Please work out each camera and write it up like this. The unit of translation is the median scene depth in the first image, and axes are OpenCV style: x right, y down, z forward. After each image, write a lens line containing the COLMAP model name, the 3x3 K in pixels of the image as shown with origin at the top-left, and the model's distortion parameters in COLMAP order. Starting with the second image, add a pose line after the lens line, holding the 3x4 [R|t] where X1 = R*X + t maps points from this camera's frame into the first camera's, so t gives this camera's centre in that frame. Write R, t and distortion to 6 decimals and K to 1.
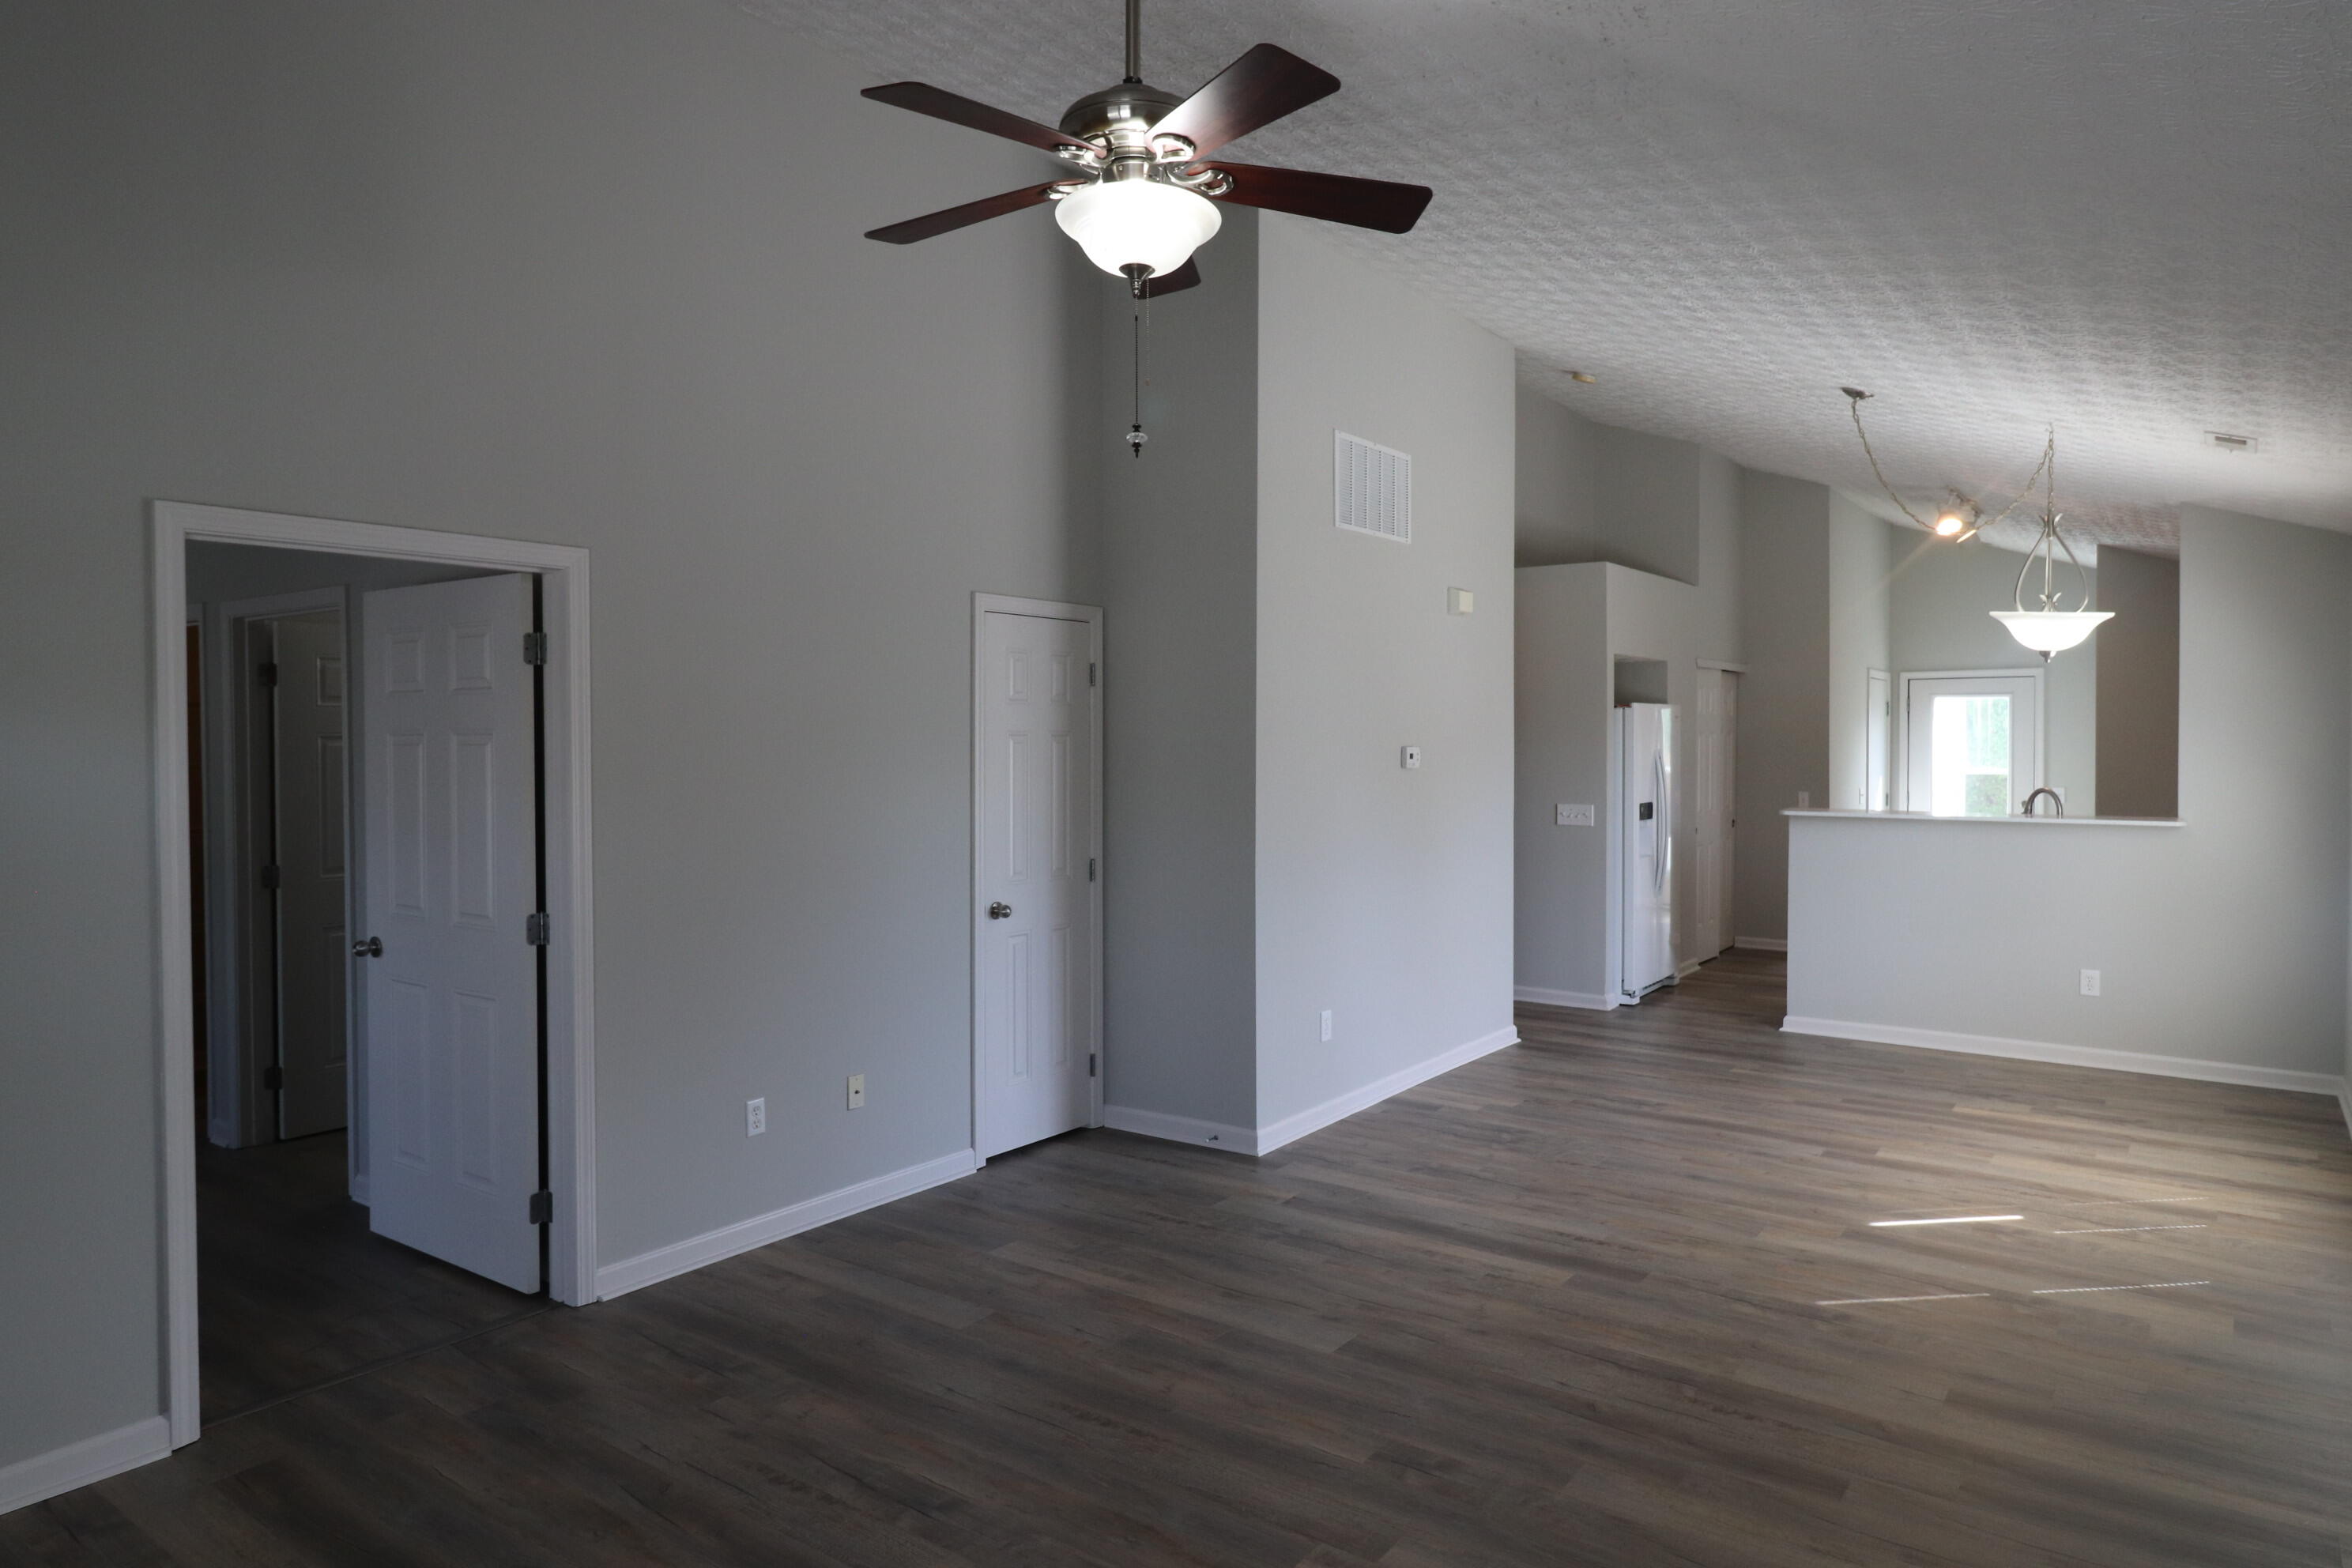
lens RADIAL K [[1432.5, 0, 1163.7], [0, 1432.5, 784.2], [0, 0, 1]] dist [-0.000136, 0.001064]
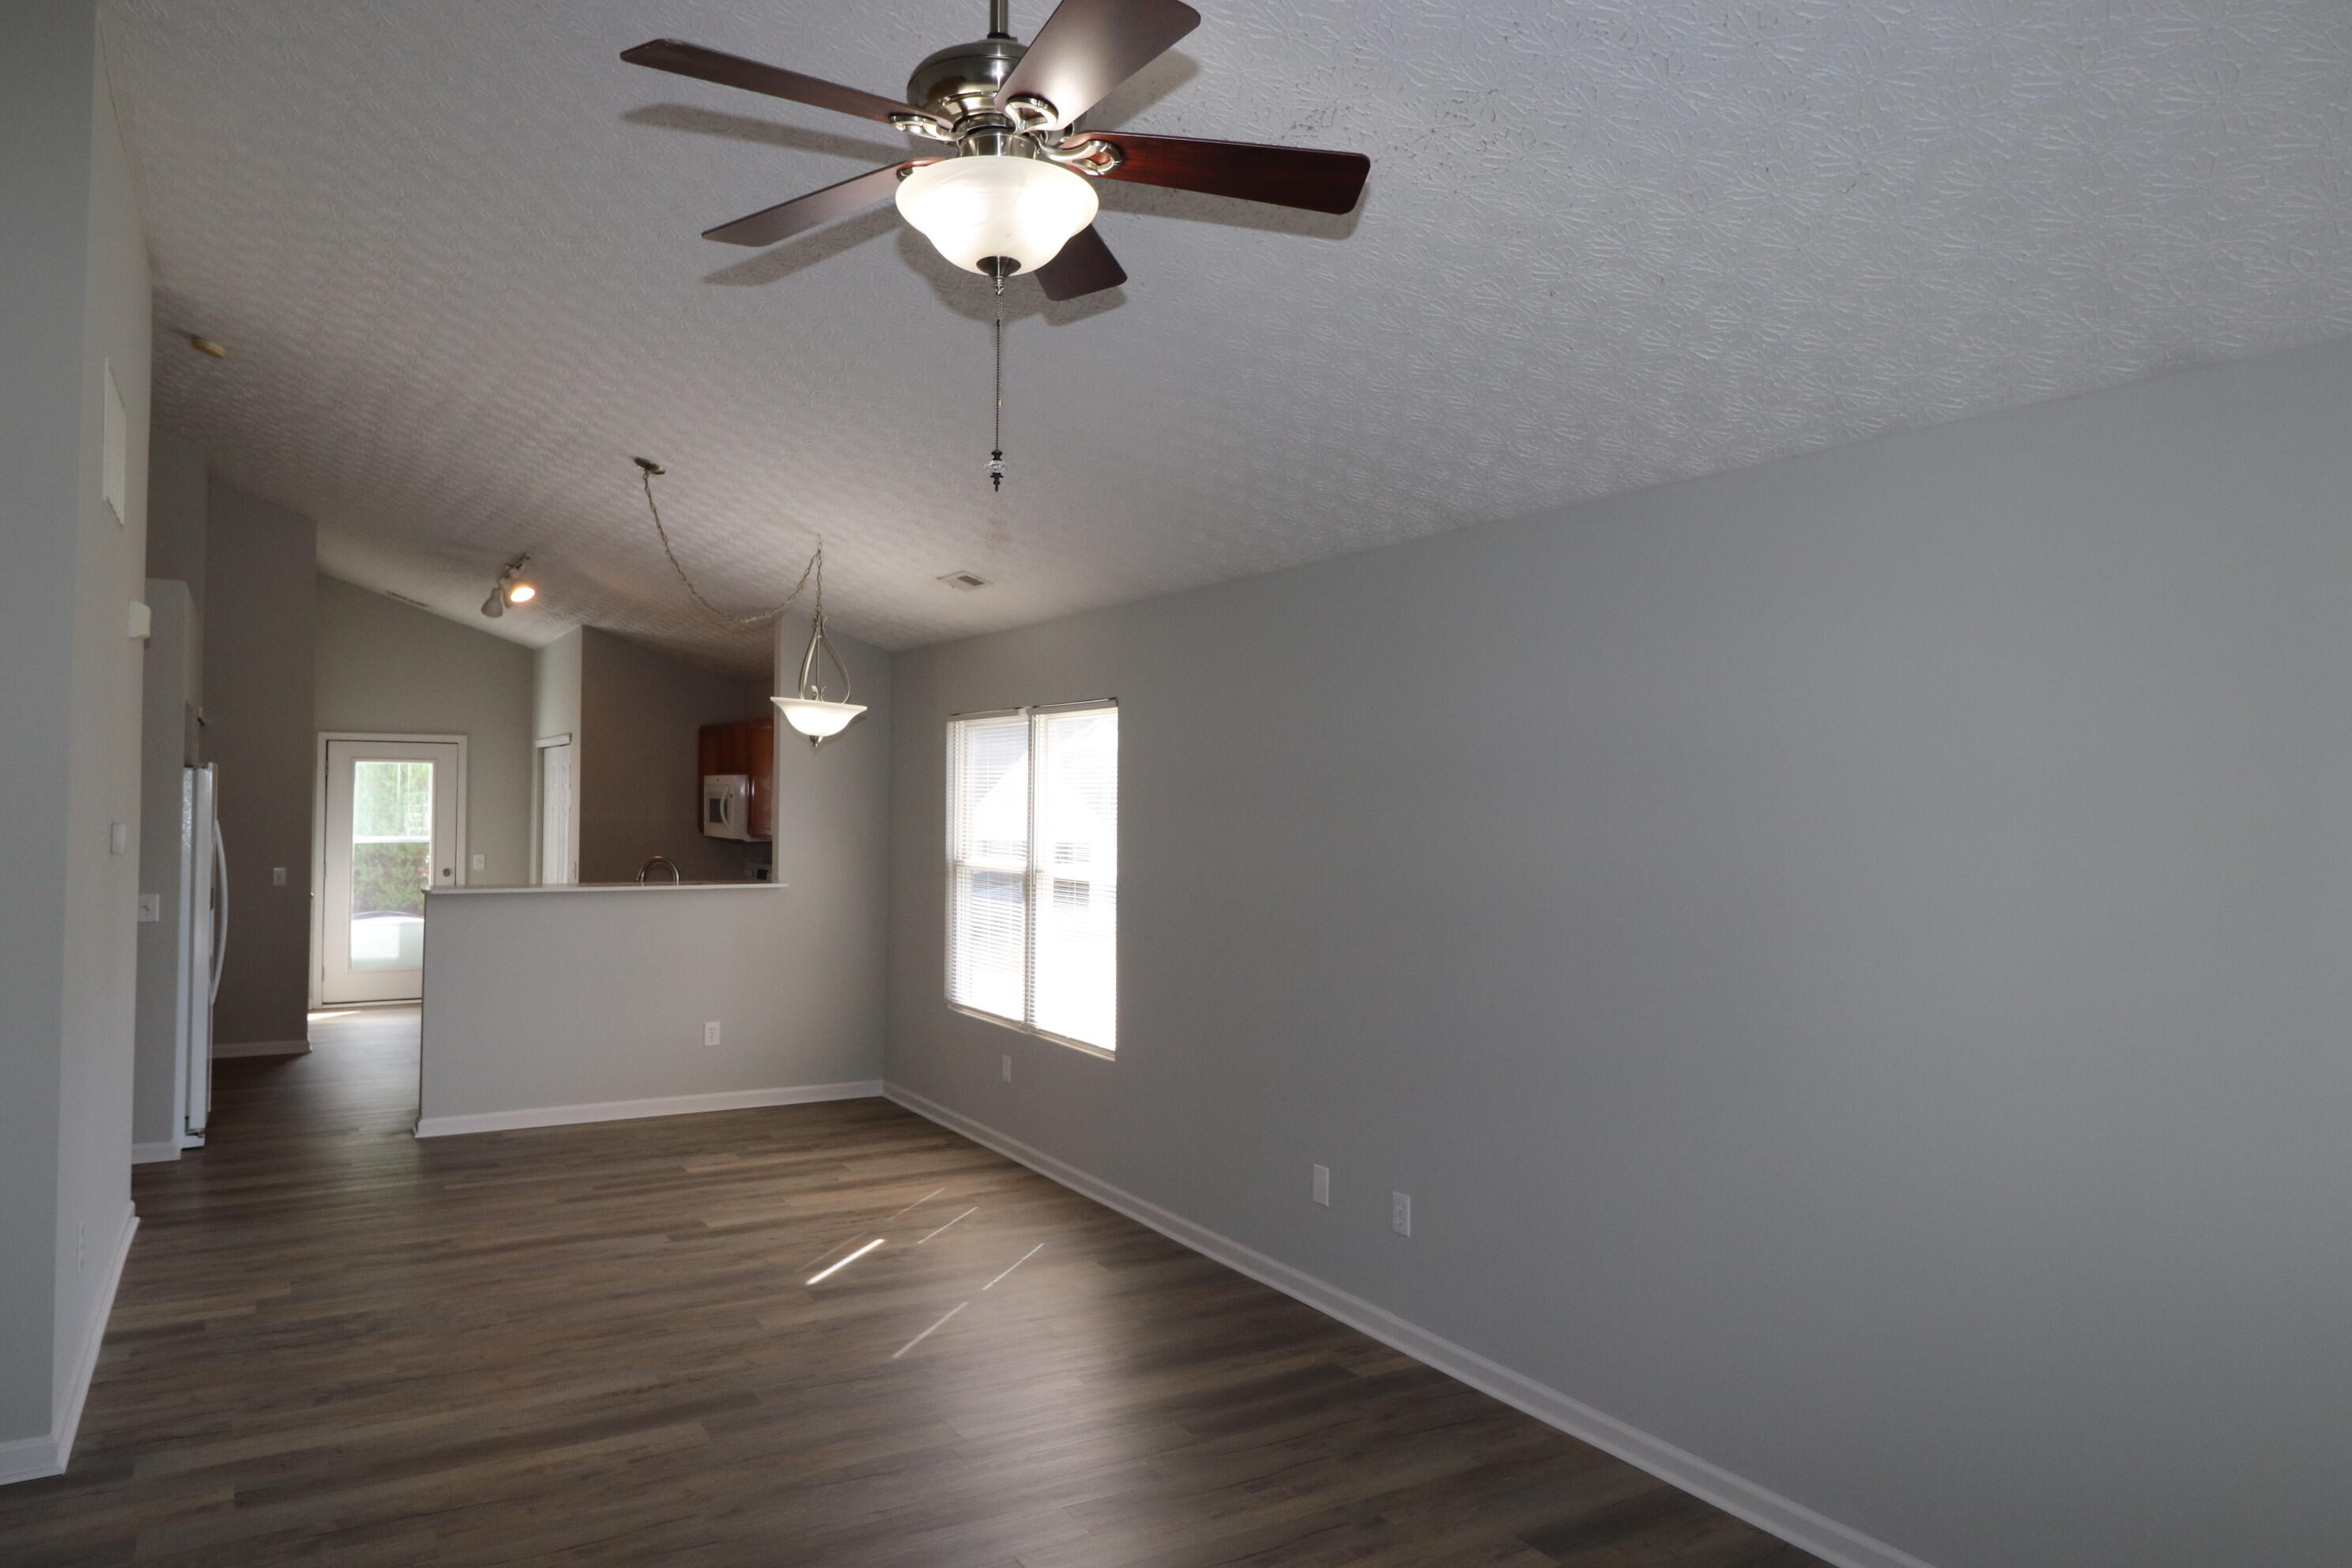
lens RADIAL K [[1528.5, 0, 1174.9], [0, 1528.5, 776.5], [0, 0, 1]] dist [0.004292, 0.000269]
pose [[0.382753, 0.022442, 0.923578, -0.417455], [0.019602, 0.999283, -0.032405, -0.017982], [-0.923643, 0.030507, 0.382038, 0.305649]]
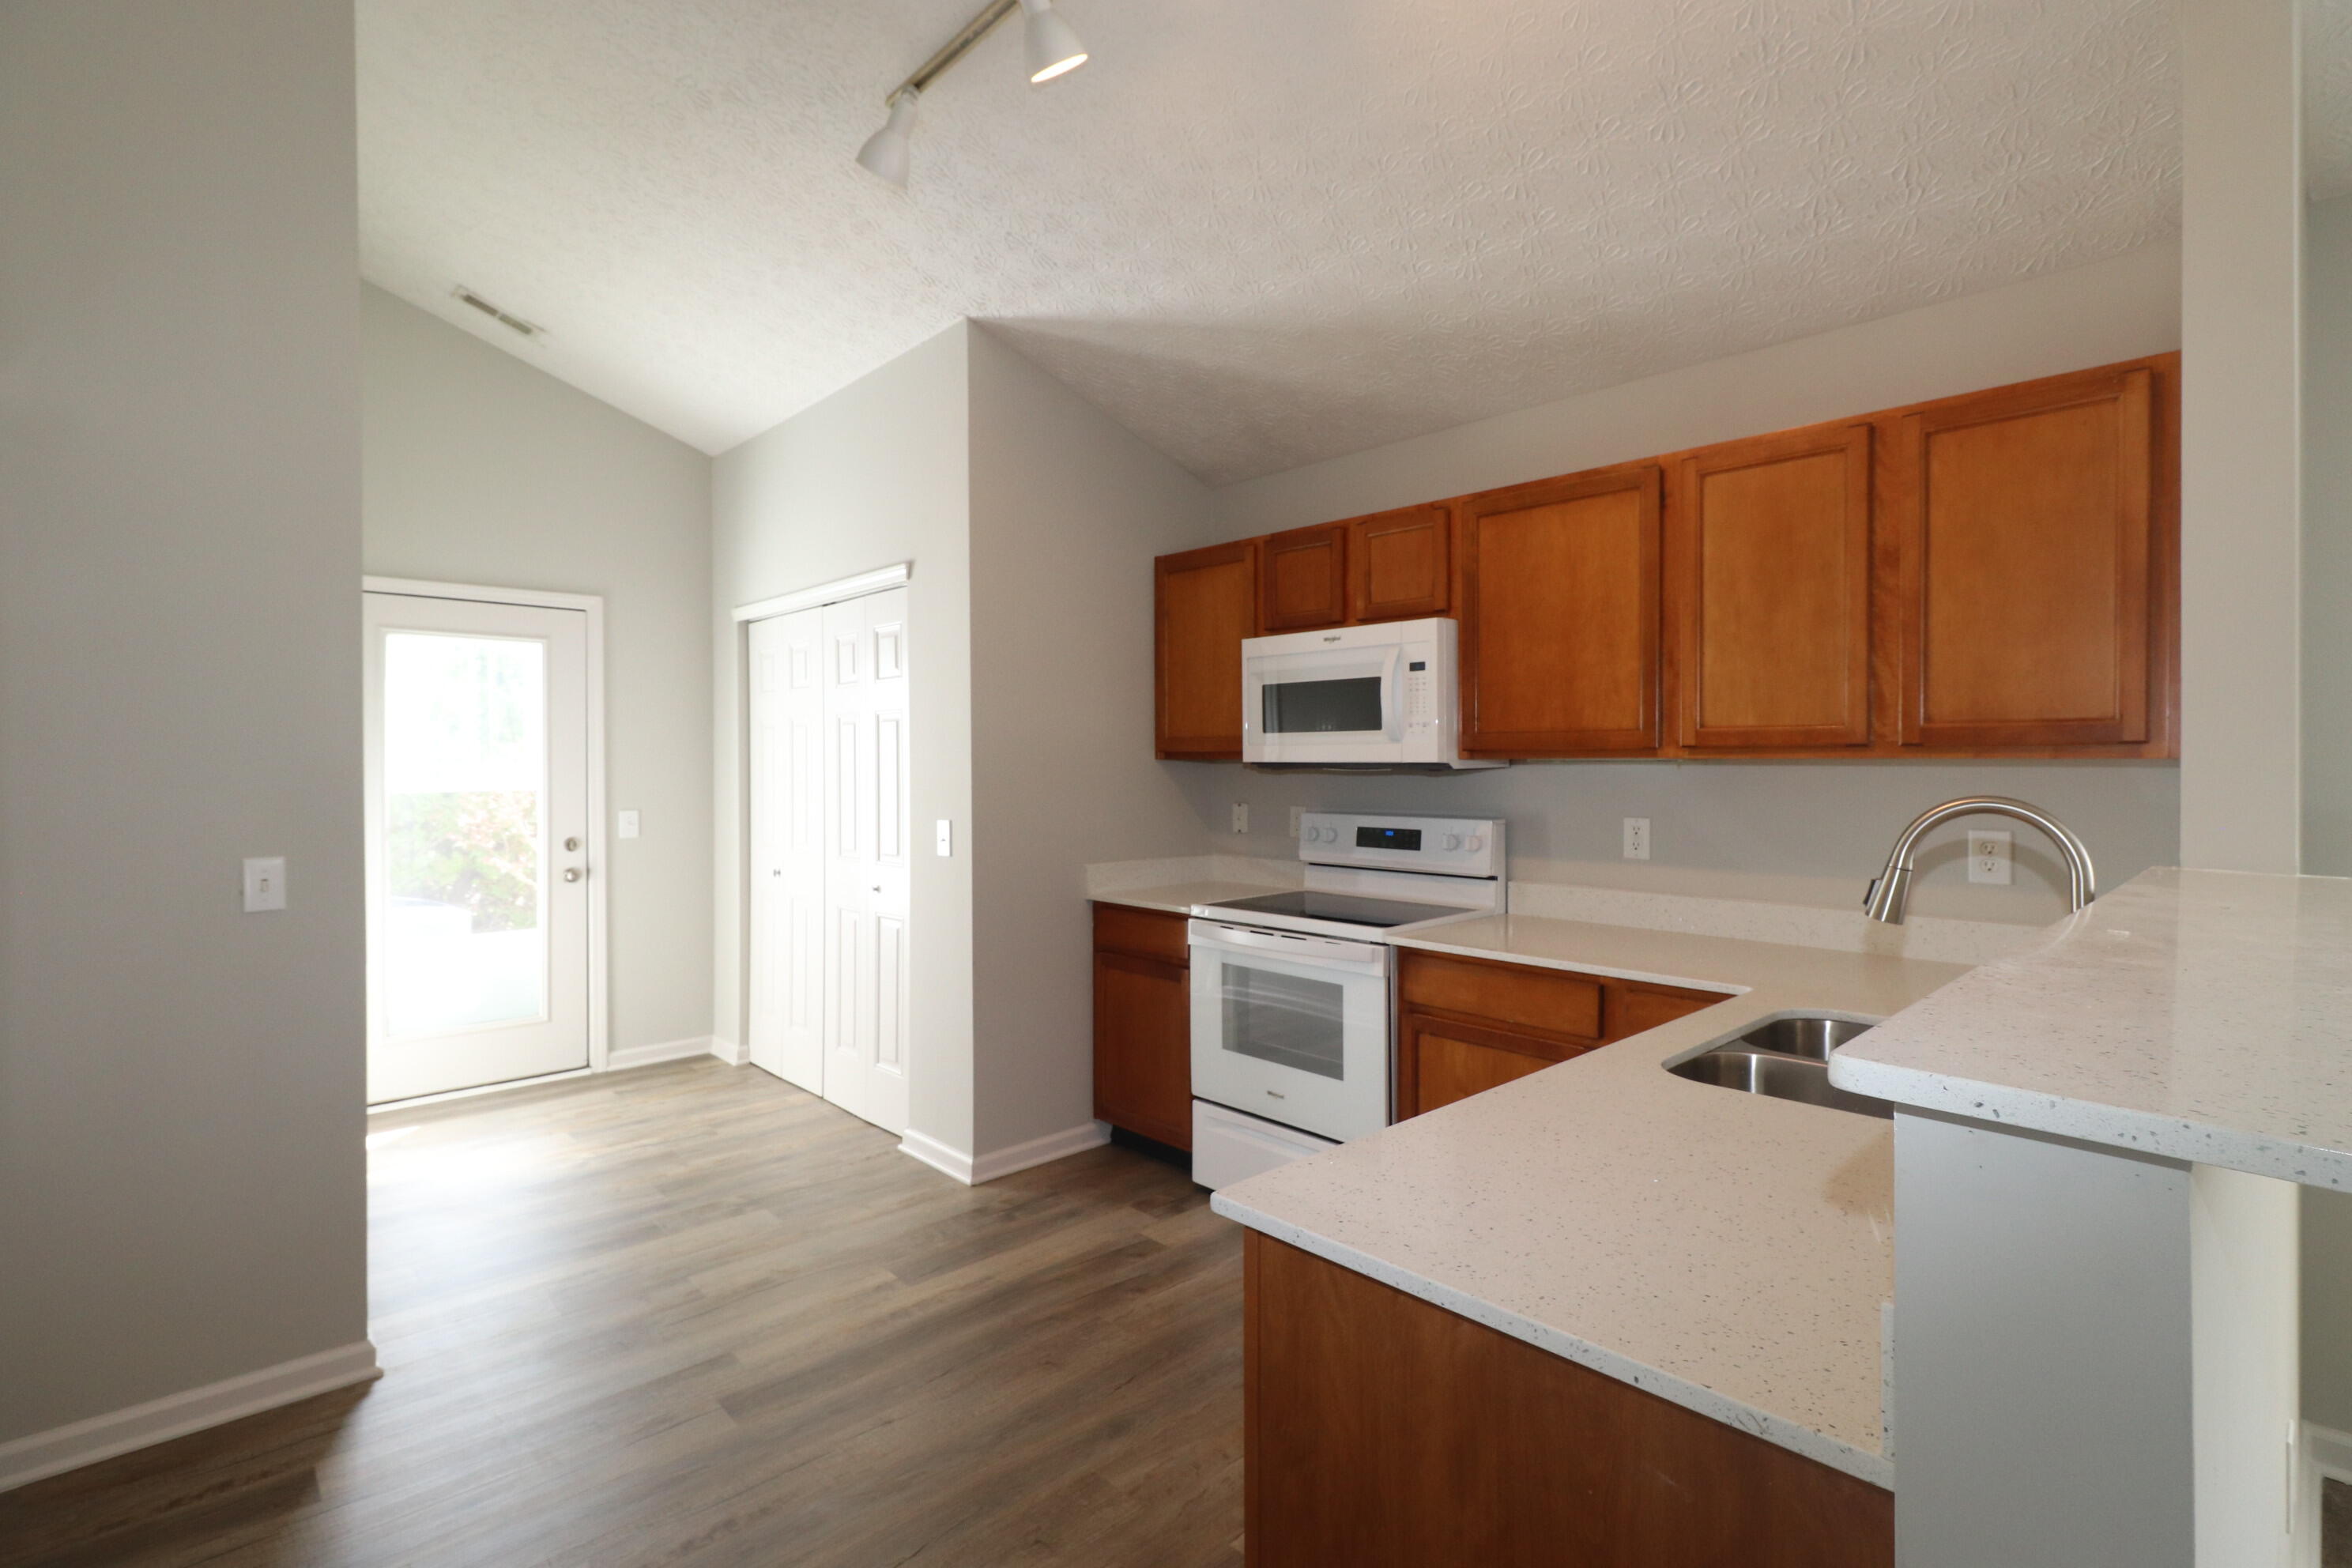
lens RADIAL K [[1094.1, 0, 1176.0], [0, 1094.1, 776.5], [0, 0, 1]] dist [0.006229, -0.000228]
pose [[0.174483, -0.006474, 0.984639, 0.534948], [0.034603, 0.999401, 0.000439, -0.008675], [-0.984052, 0.033995, 0.174602, 1.614705]]
